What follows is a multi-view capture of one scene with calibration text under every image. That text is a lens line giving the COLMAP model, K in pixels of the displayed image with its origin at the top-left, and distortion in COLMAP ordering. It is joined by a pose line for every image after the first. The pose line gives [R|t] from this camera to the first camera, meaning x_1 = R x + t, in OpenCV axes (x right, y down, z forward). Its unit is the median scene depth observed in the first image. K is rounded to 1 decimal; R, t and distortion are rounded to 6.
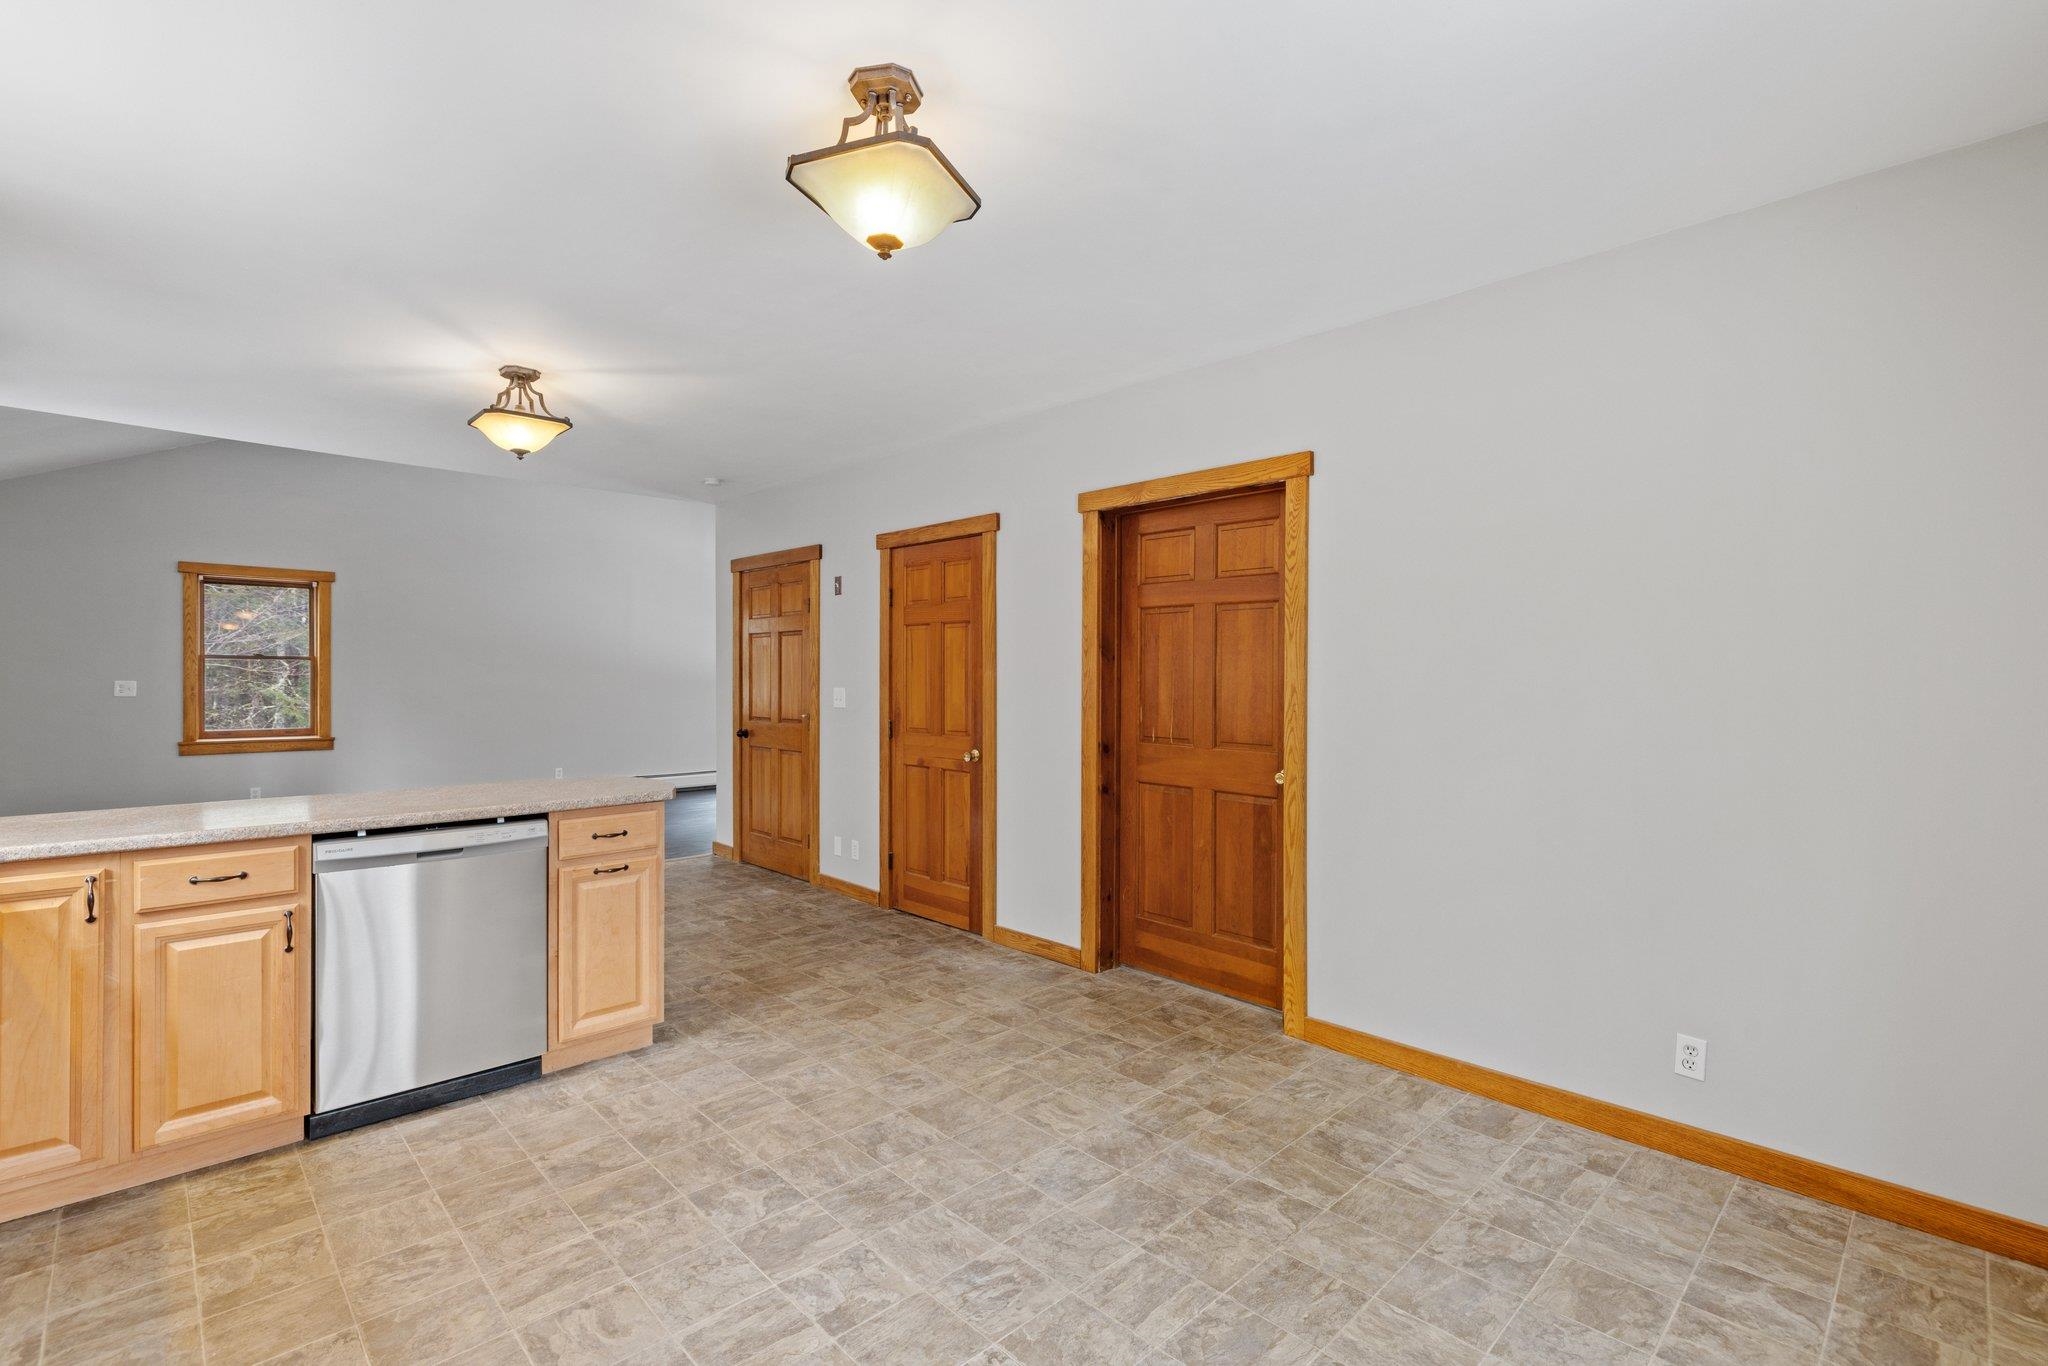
lens RADIAL K [[922.0, 0, 1012.9], [0, 922.0, 673.3], [0, 0, 1]] dist [-0.001816, -0.000530]
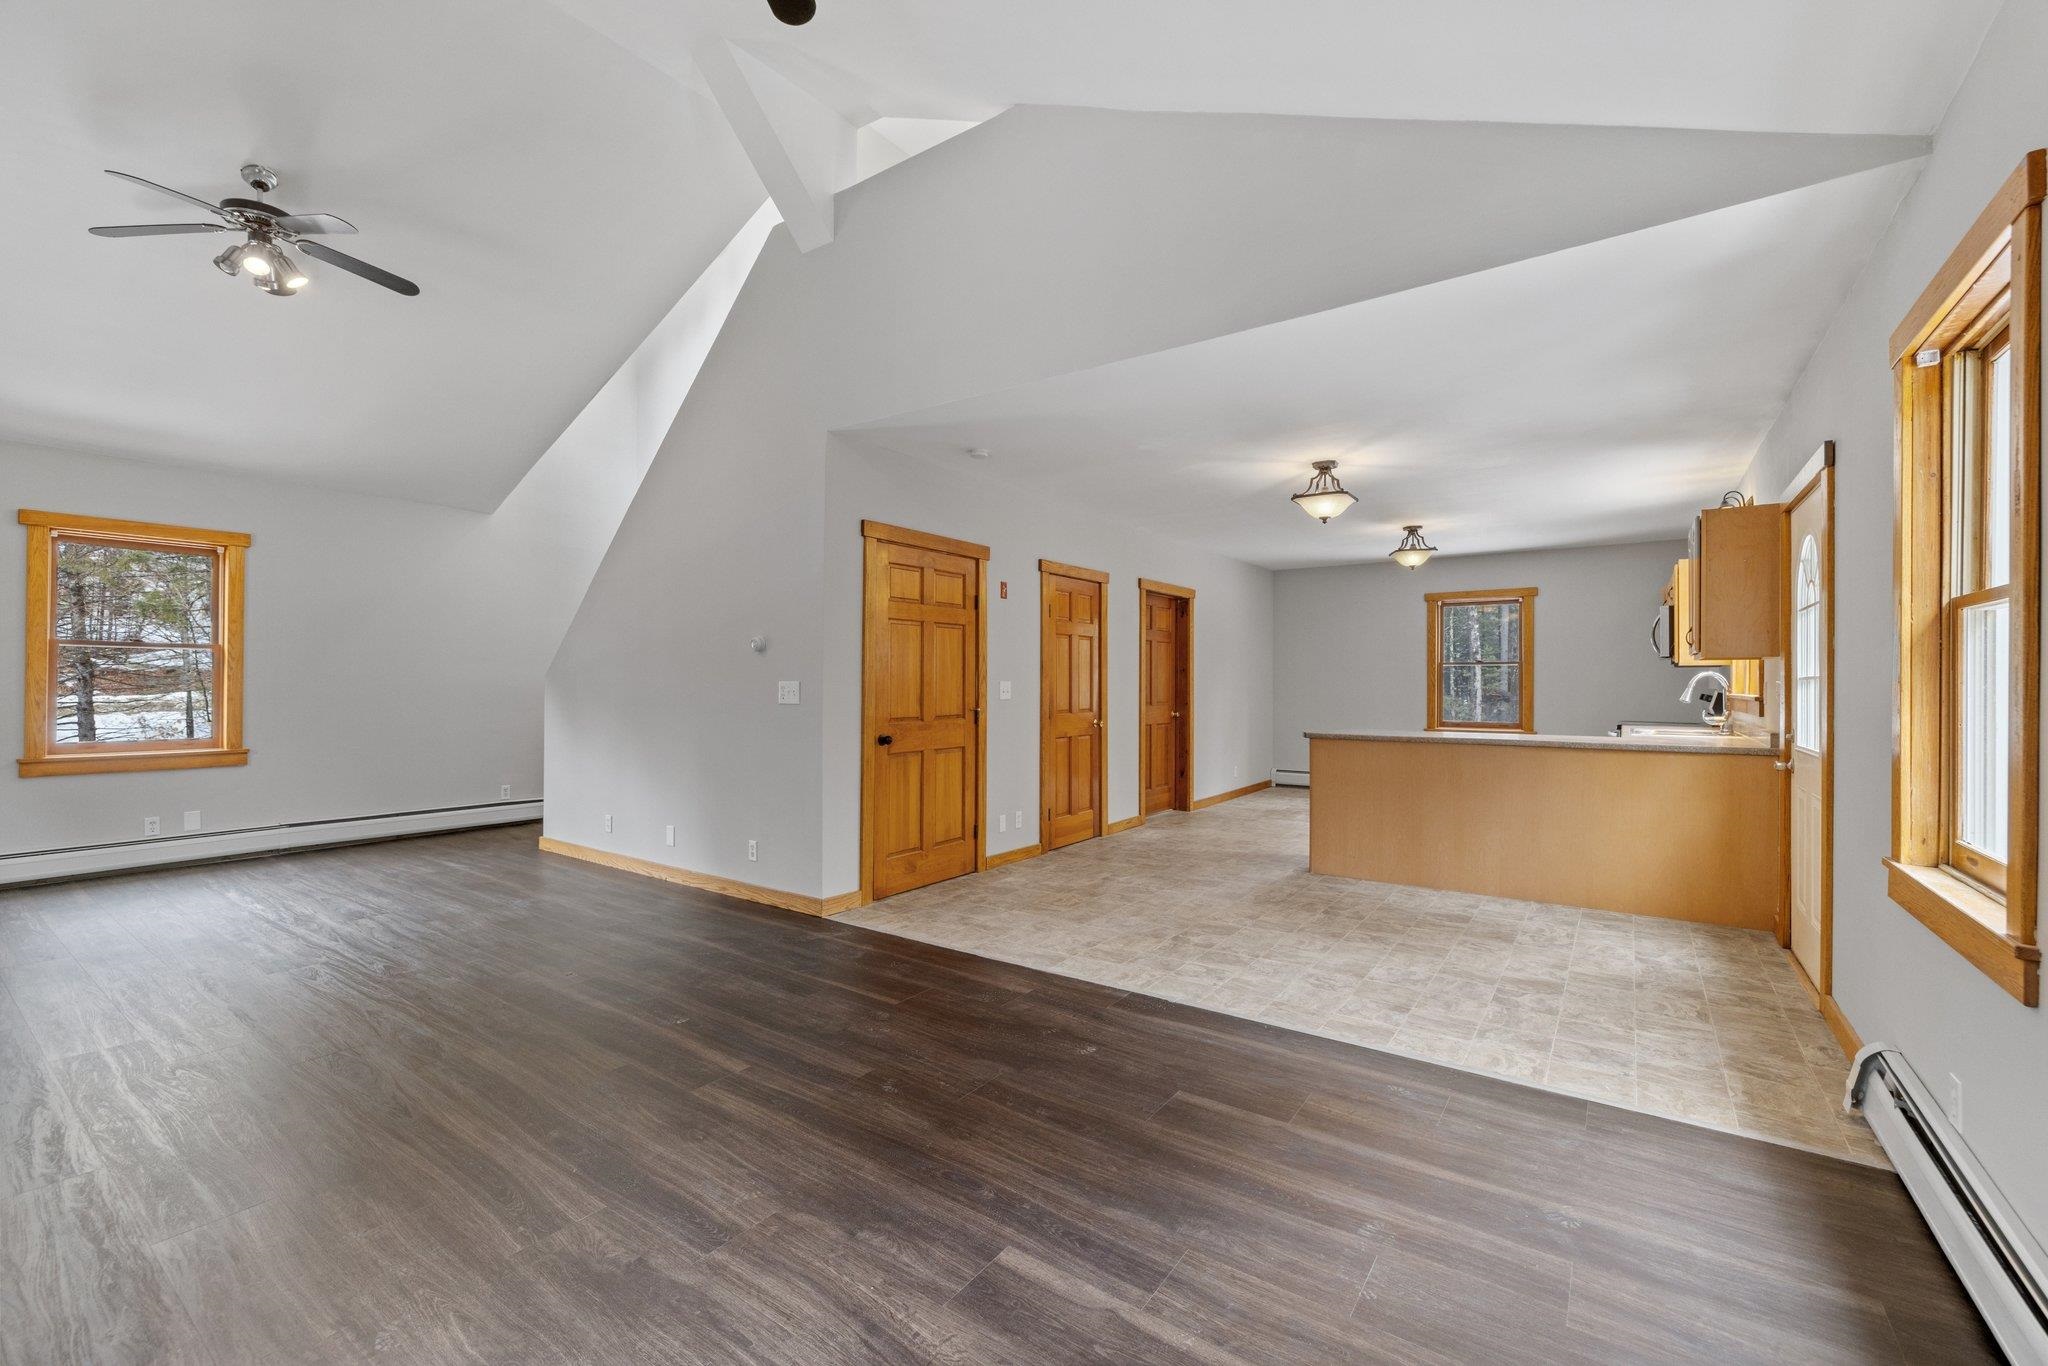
lens RADIAL K [[855.4, 0, 1012.1], [0, 855.4, 681.3], [0, 0, 1]] dist [-0.001764, 0.000515]
pose [[-0.184992, -0.004497, 0.982730, -2.034955], [-0.006572, 0.999973, 0.003339, 0.019393], [-0.982718, -0.005841, -0.185016, 1.990739]]
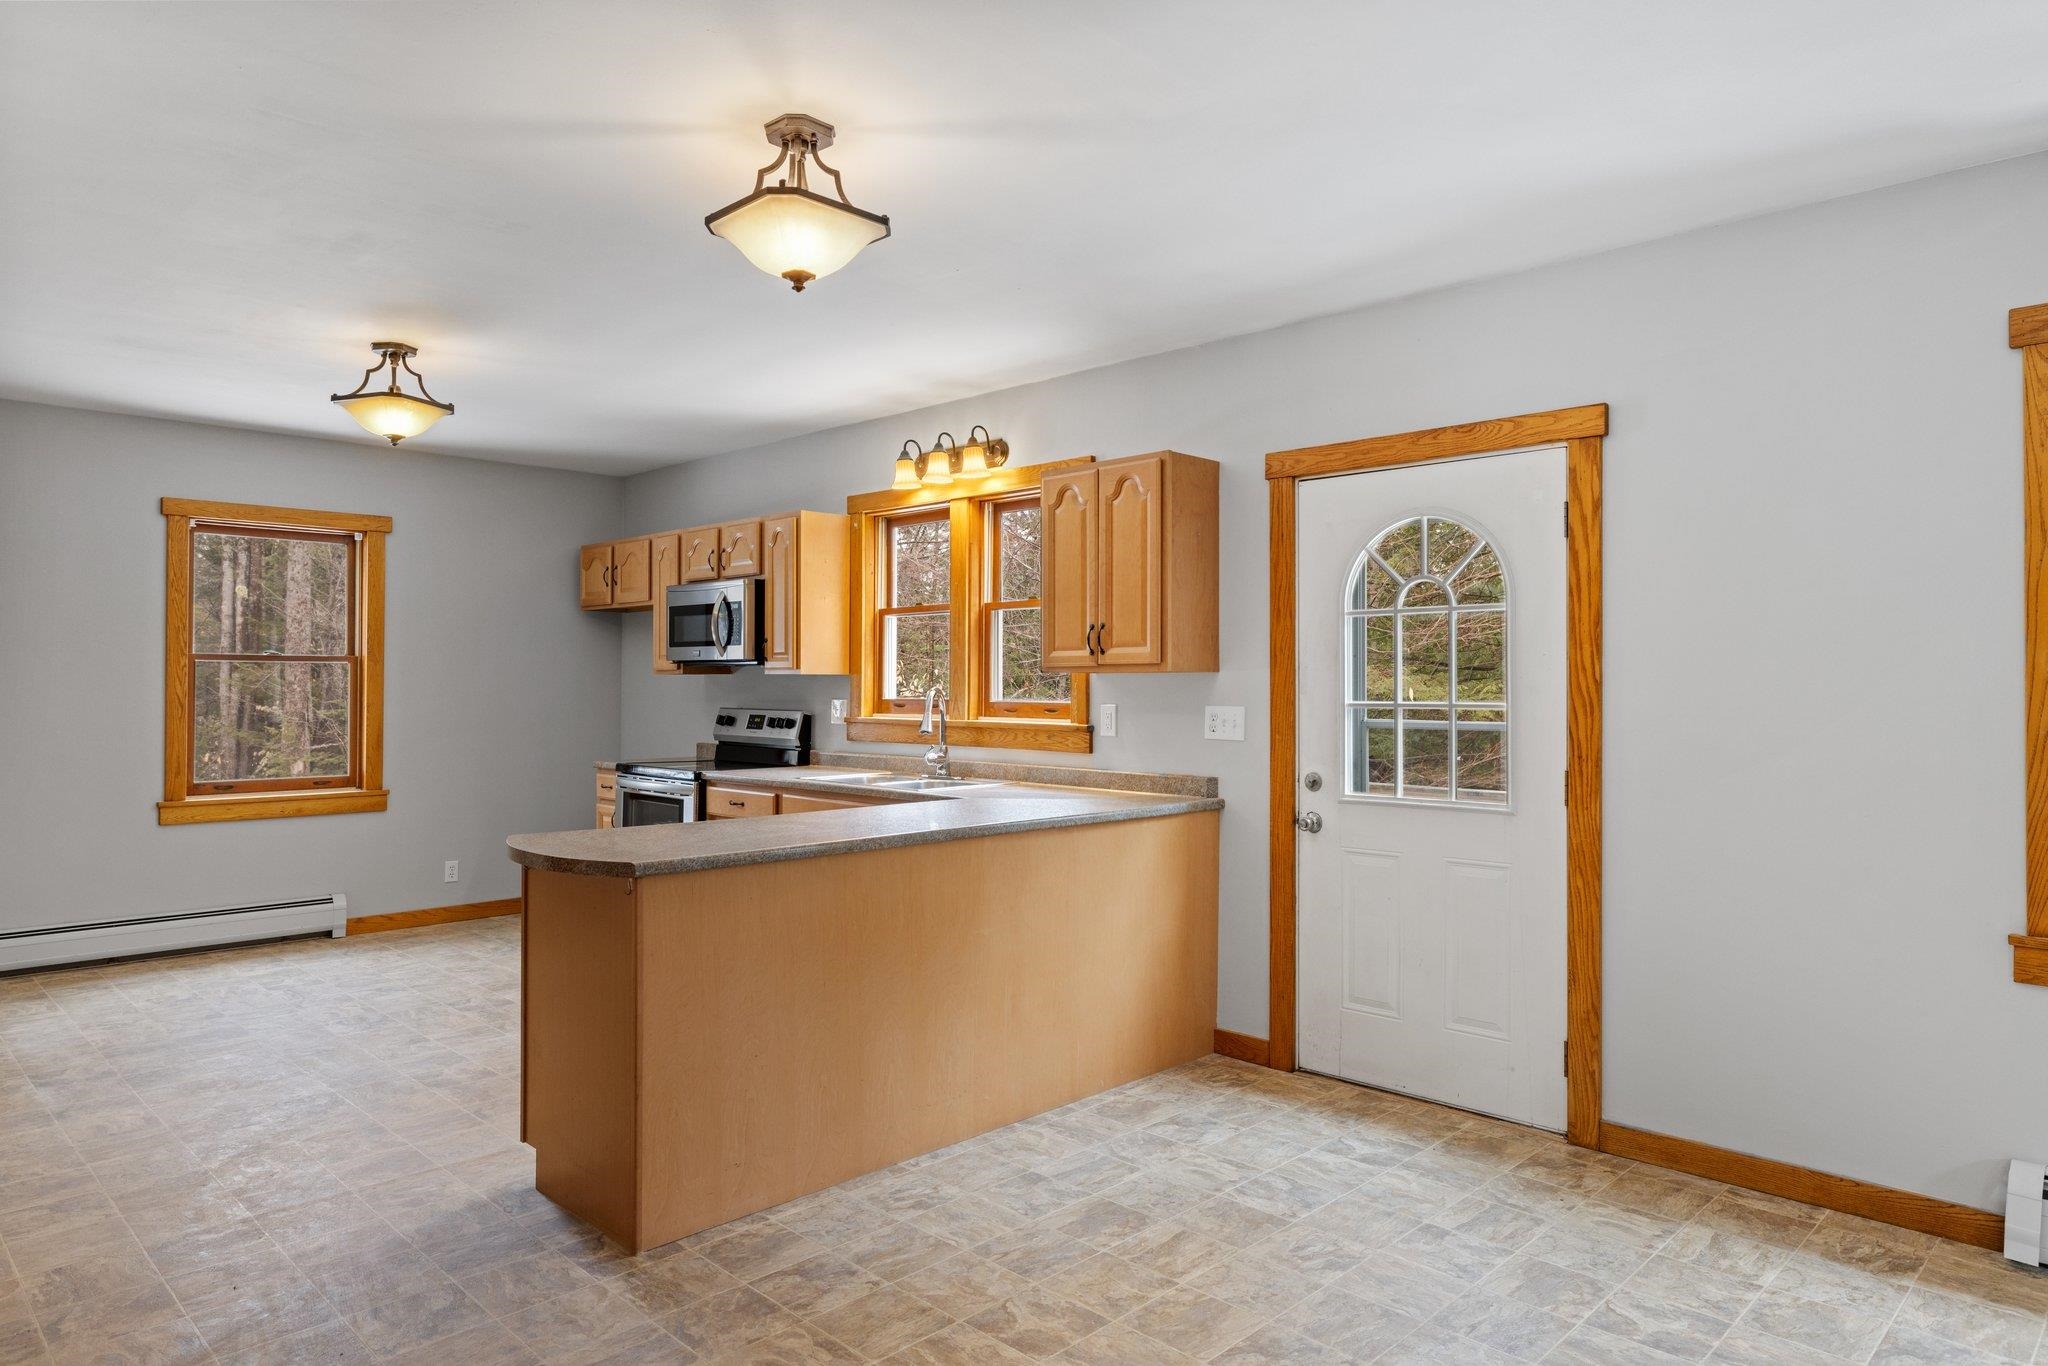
lens RADIAL K [[1275.3, 0, 1024.0], [0, 1275.3, 683.0], [0, 0, 1]] dist [-0.001383, 0.003090]
pose [[-0.999677, -0.005962, -0.024707, -0.741805], [-0.005934, 0.999982, -0.001185, -0.002674], [0.024713, -0.001038, -0.999694, 1.996715]]
